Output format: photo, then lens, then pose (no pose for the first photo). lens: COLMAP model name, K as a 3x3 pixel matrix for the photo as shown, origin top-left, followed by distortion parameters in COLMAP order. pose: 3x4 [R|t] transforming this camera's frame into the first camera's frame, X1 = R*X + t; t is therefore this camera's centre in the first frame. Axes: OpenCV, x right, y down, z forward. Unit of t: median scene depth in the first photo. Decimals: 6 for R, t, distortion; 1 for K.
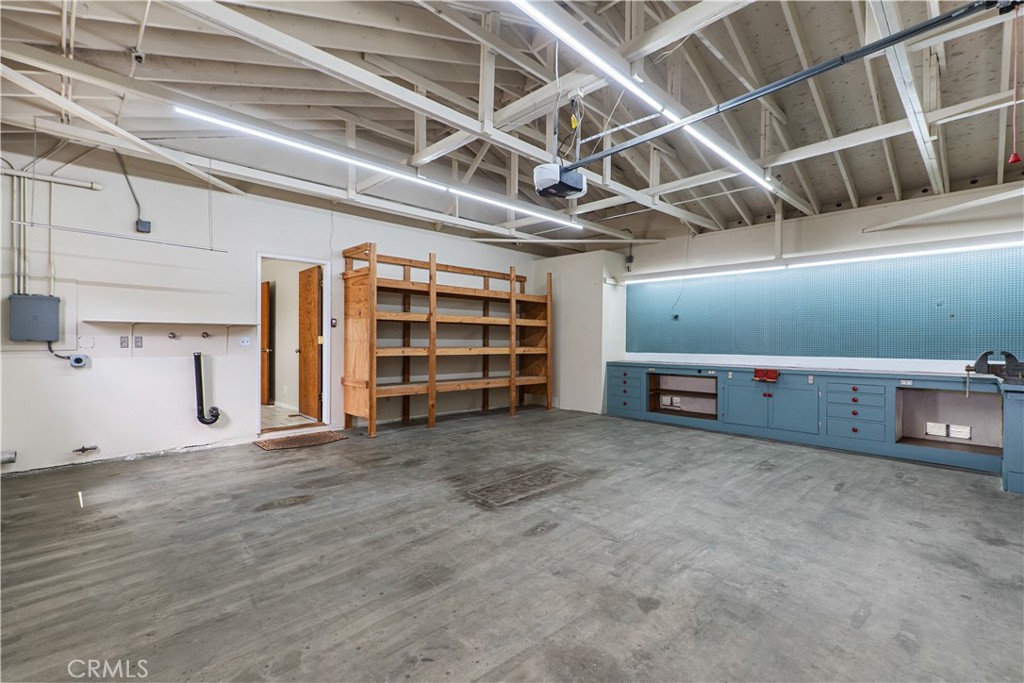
lens RADIAL K [[464.9, 0, 511.5], [0, 464.9, 340.1], [0, 0, 1]] dist [0.007564, -0.000114]
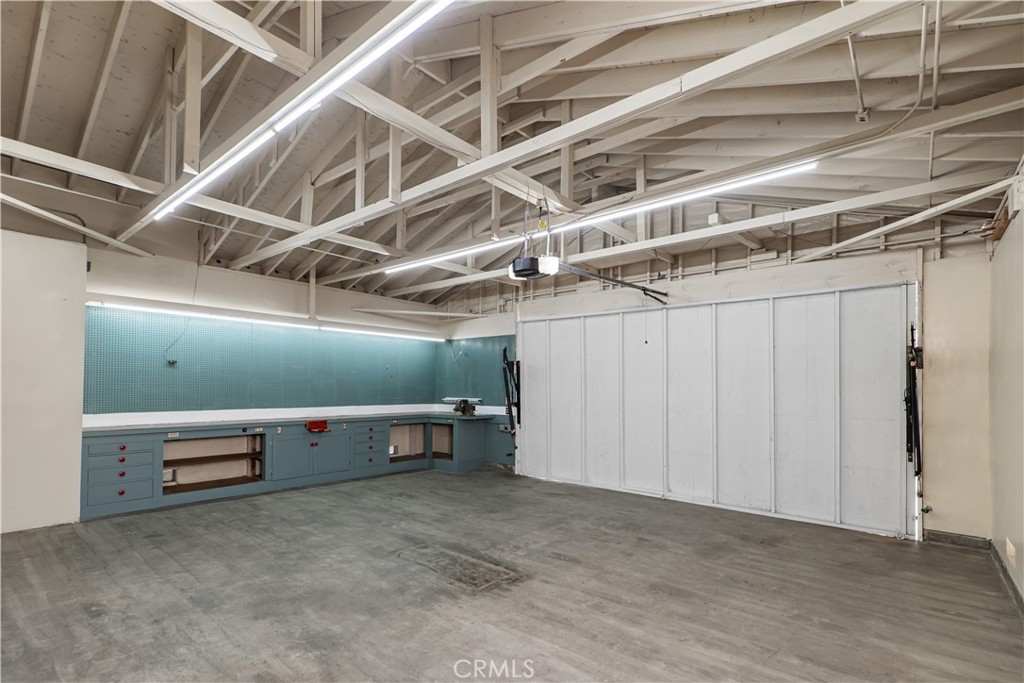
lens RADIAL K [[464.9, 0, 530.2], [0, 464.9, 380.8], [0, 0, 1]] dist [0.007564, -0.000114]
pose [[-0.104668, 0.008013, 0.994475, -1.123626], [-0.009072, 0.999918, -0.009012, -0.047242], [-0.994466, -0.009965, -0.104586, 1.196689]]
